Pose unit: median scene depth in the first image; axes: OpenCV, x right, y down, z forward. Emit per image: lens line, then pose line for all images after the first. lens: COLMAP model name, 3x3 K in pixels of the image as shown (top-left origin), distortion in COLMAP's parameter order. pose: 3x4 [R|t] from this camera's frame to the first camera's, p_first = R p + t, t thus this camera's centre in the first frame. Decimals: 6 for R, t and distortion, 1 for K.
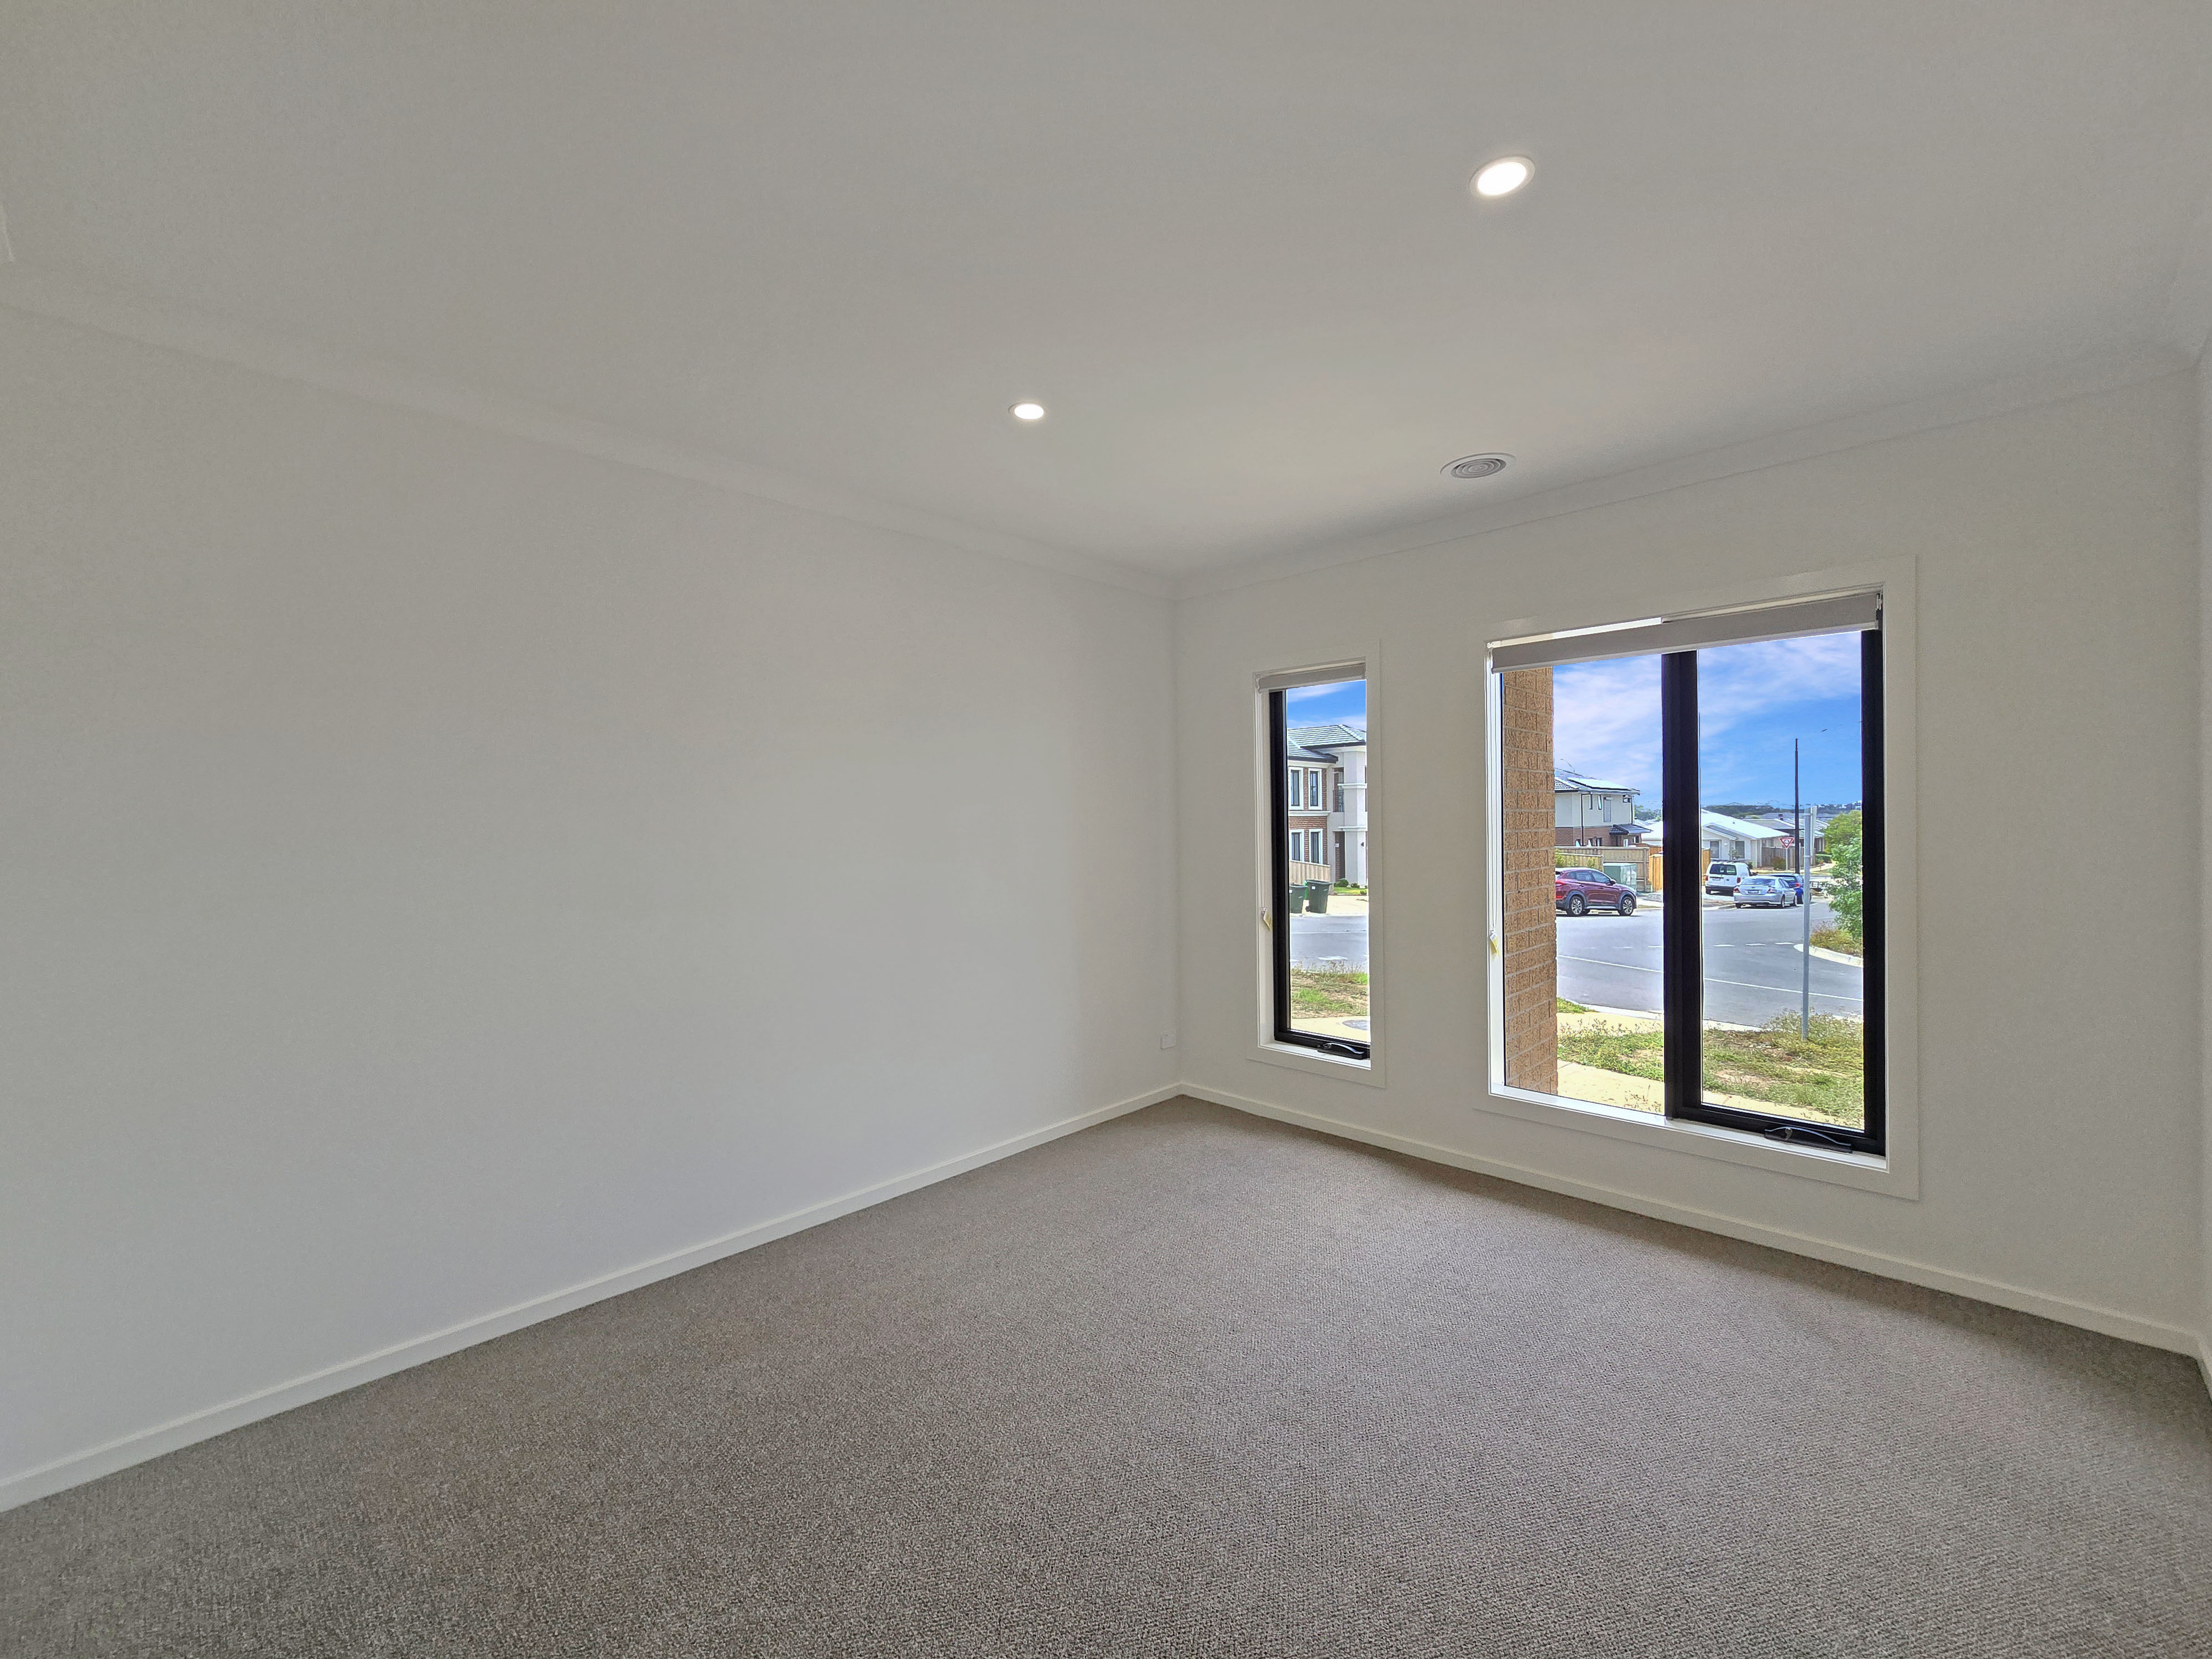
lens RADIAL K [[904.9, 0, 1121.8], [0, 904.9, 825.7], [0, 0, 1]] dist [-0.000525, -0.000061]
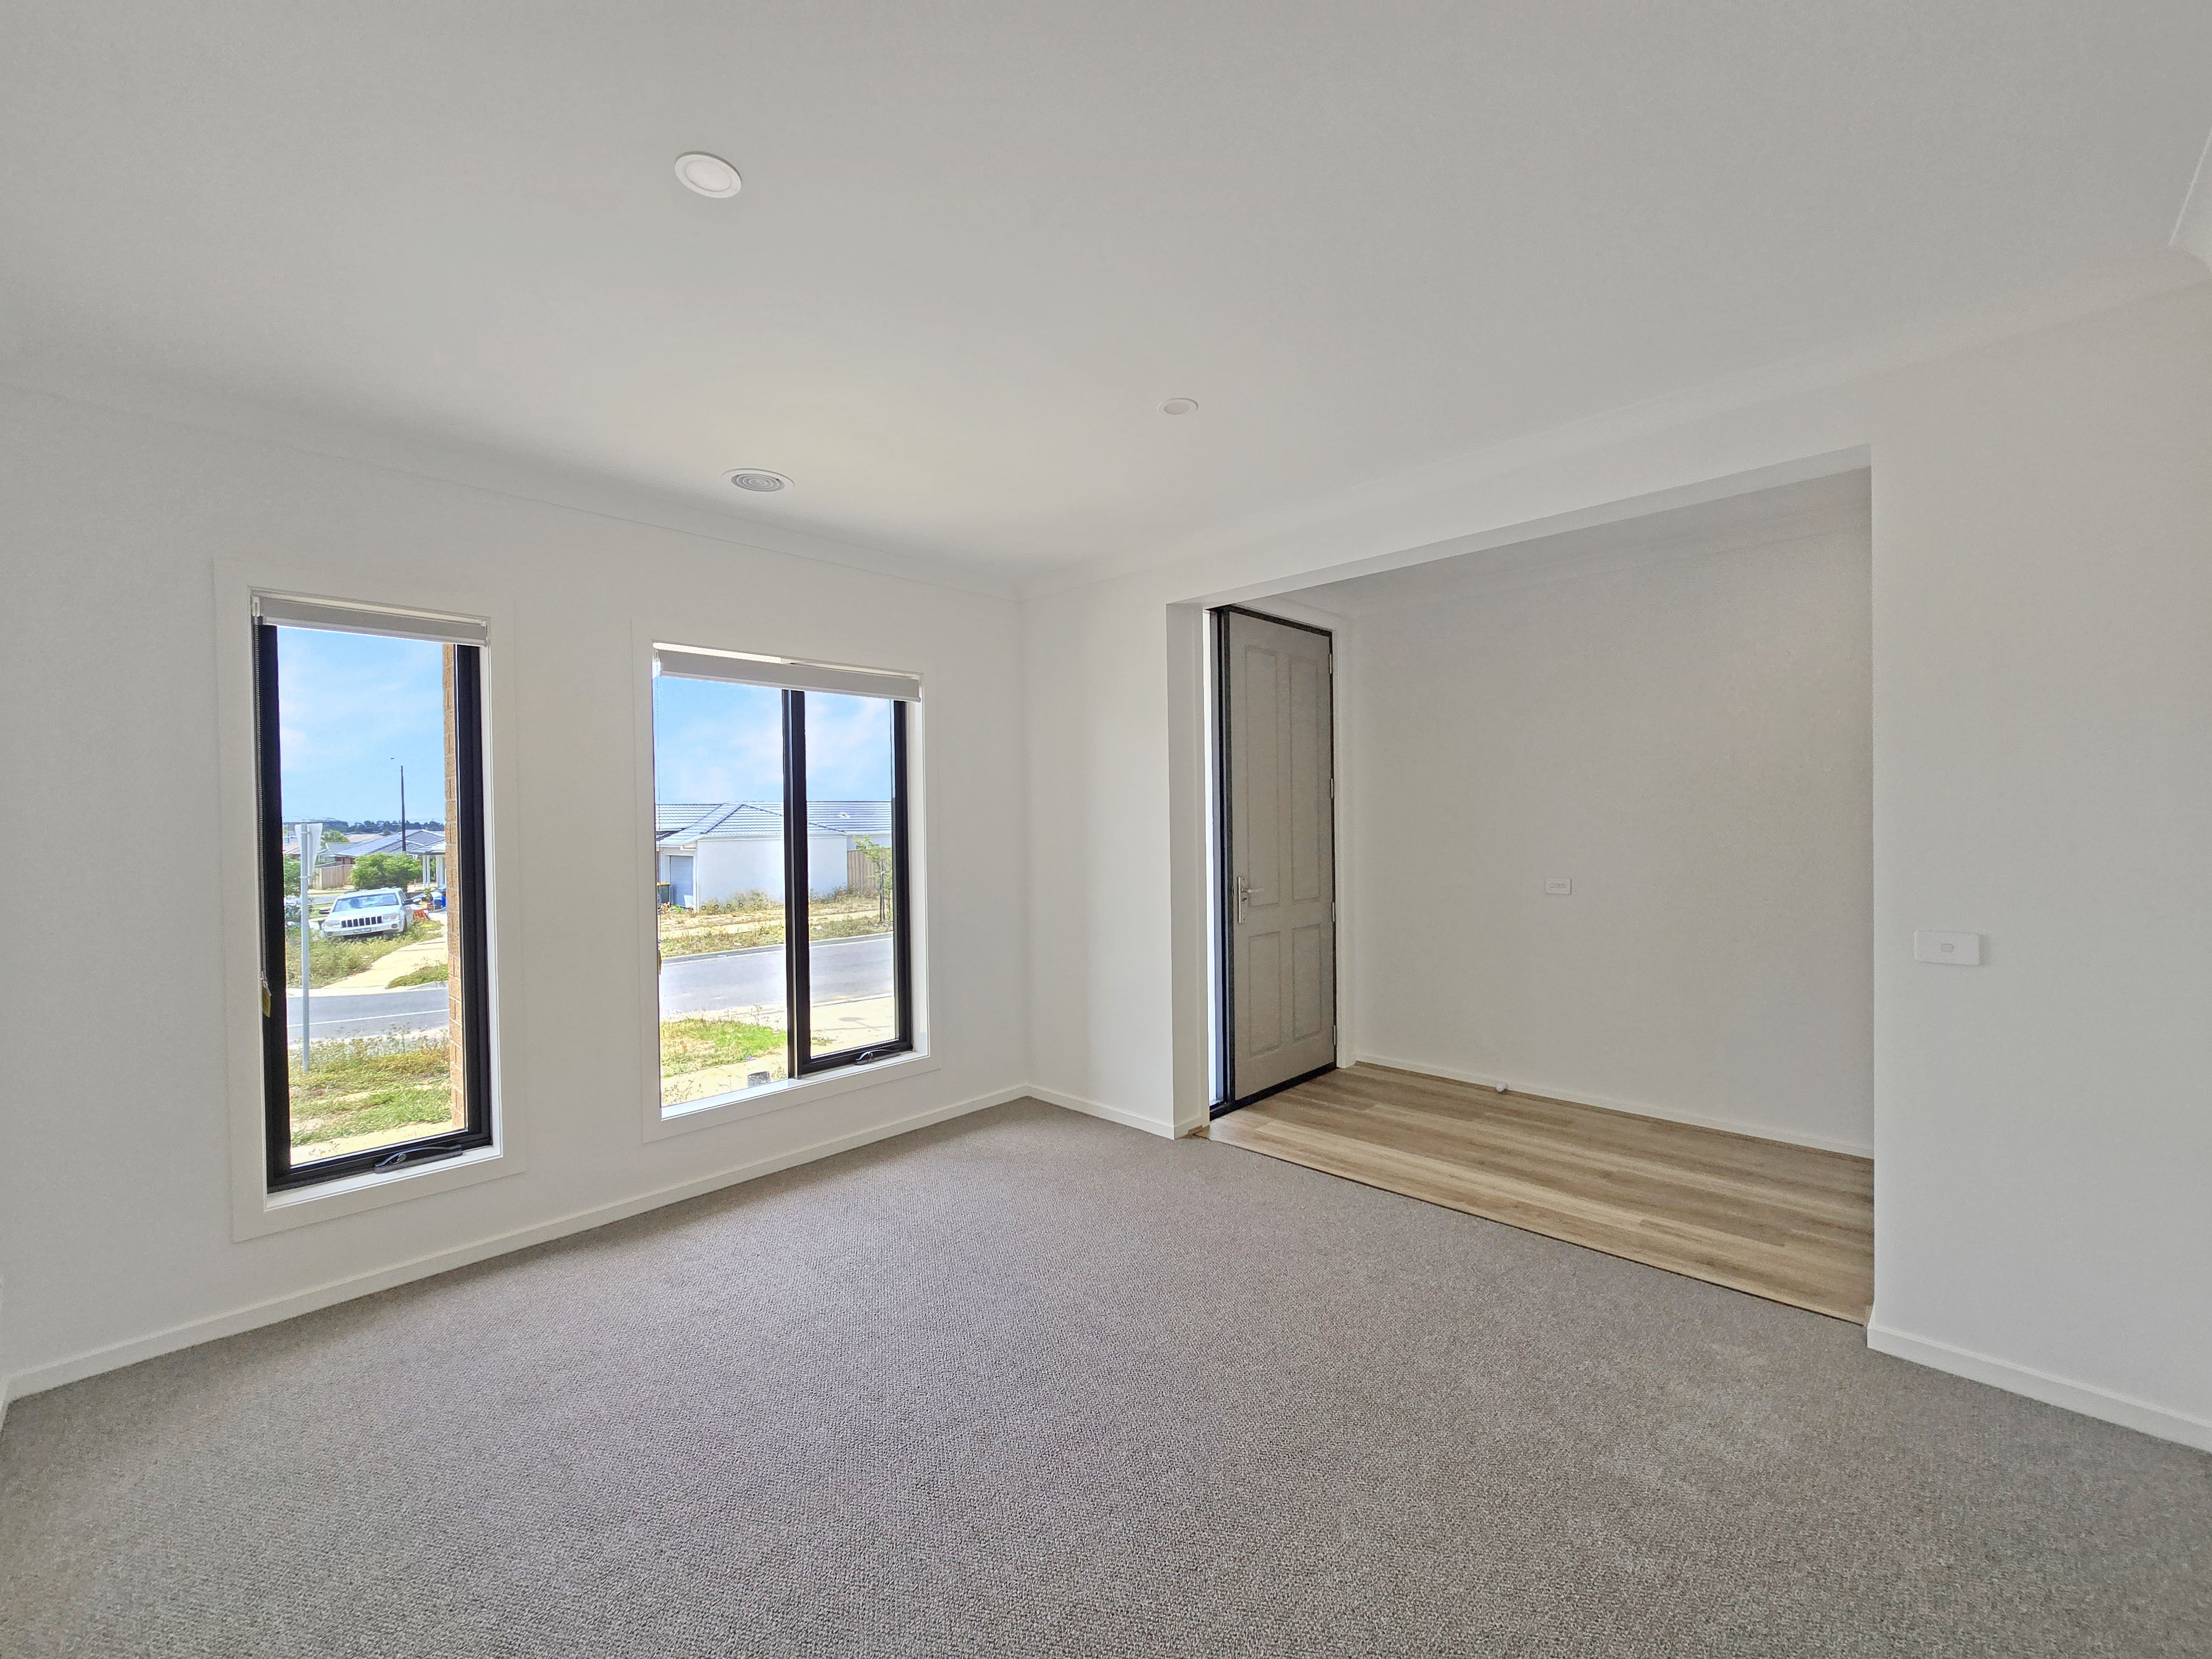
lens RADIAL K [[904.9, 0, 1121.8], [0, 904.9, 825.7], [0, 0, 1]] dist [-0.000525, -0.000061]
pose [[0.009807, 0.003051, 0.999947, -0.536225], [0.017970, 0.999833, -0.003227, 0.001043], [-0.999790, 0.018001, 0.009751, 0.502671]]
